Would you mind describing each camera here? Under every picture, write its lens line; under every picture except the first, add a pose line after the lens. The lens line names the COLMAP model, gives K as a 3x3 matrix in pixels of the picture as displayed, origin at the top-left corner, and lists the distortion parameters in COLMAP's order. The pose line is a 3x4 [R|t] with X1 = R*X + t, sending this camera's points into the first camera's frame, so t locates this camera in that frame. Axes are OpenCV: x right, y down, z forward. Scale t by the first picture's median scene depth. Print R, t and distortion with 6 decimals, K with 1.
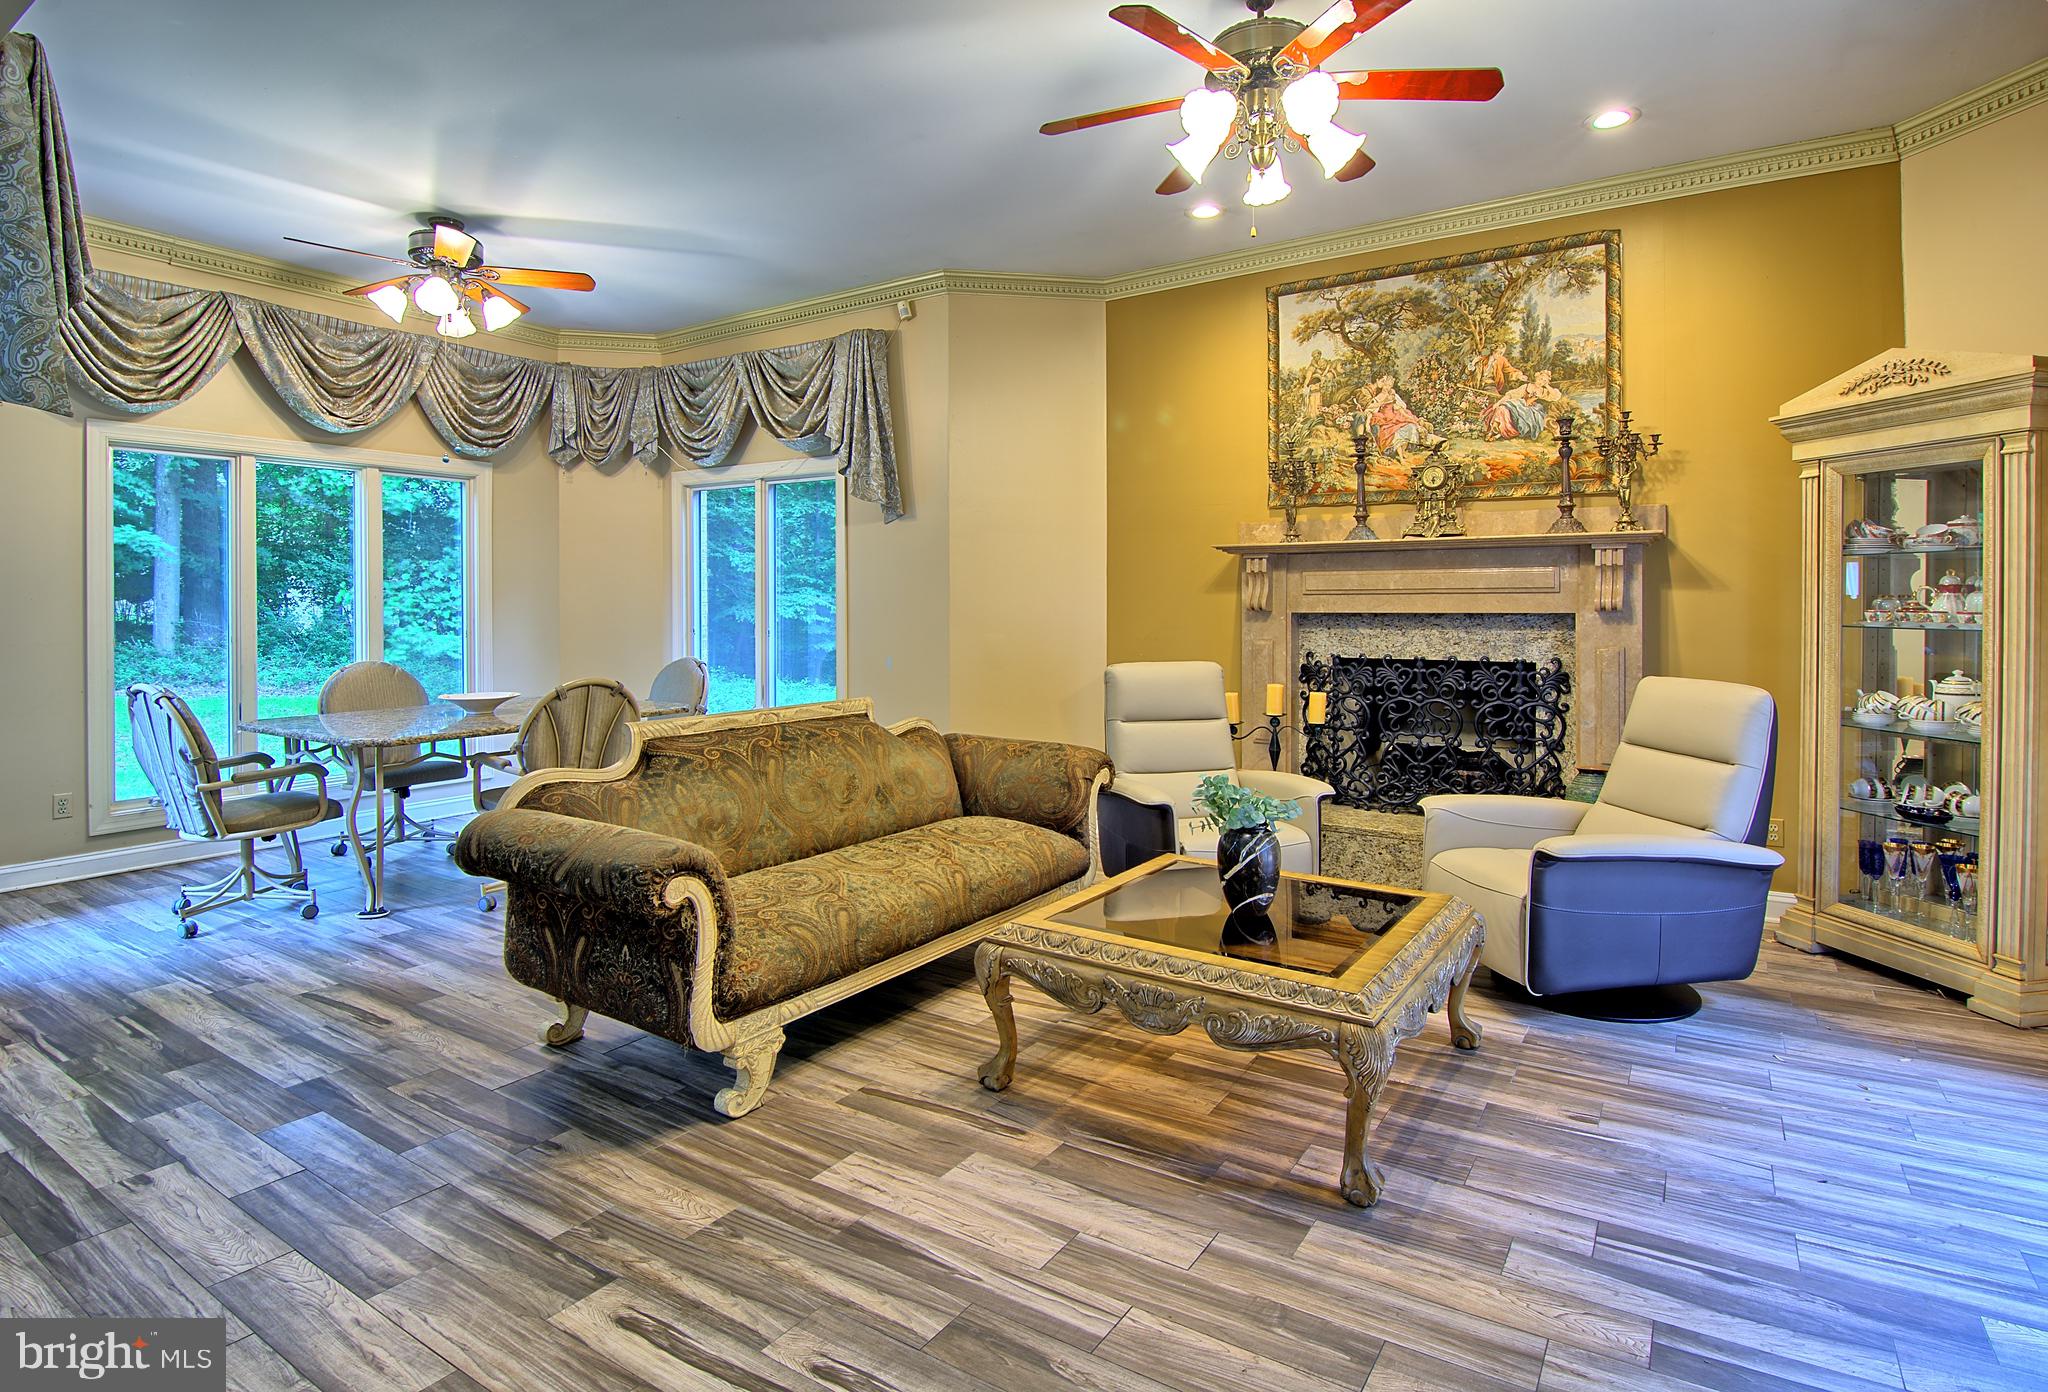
lens RADIAL K [[1097.0, 0, 1033.5], [0, 1097.0, 631.6], [0, 0, 1]] dist [-0.000982, -0.002155]
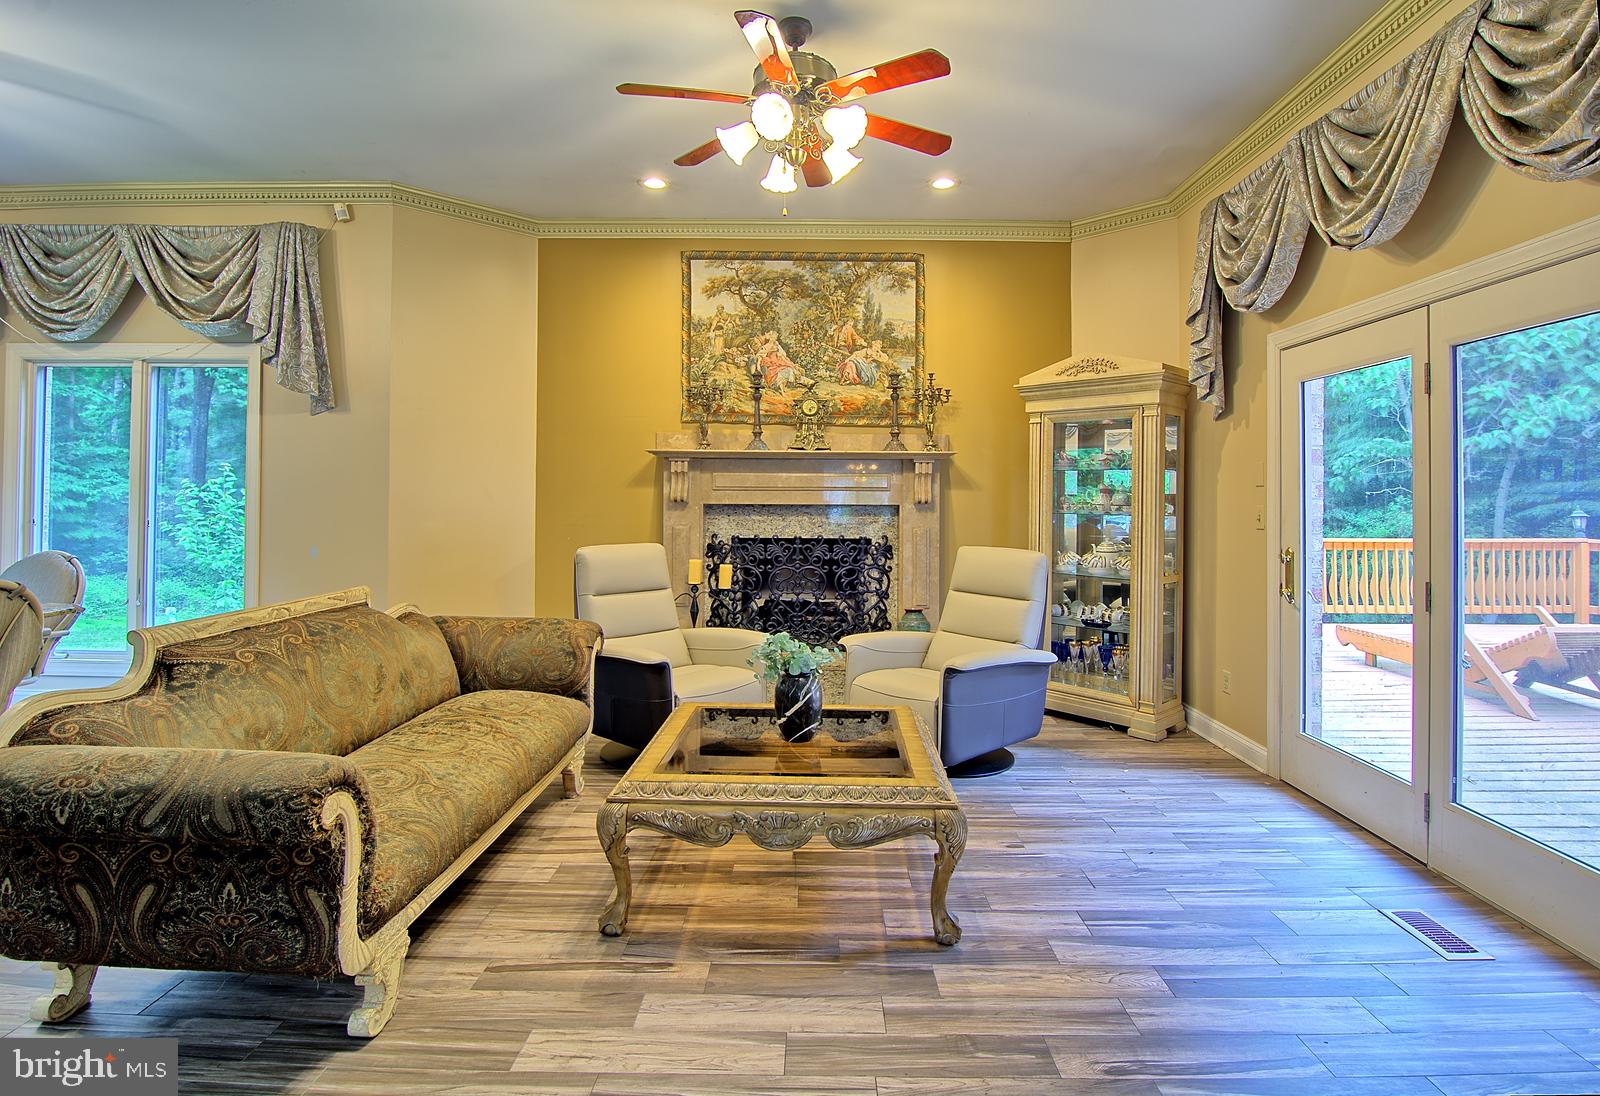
lens RADIAL K [[844.4, 0, 818.1], [0, 844.4, 486.4], [0, 0, 1]] dist [0.028932, -0.031781]
pose [[0.835958, 0.014364, 0.548605, -0.231575], [0.002857, 0.999530, -0.030524, -0.007681], [-0.548786, 0.027084, 0.835524, 0.103310]]
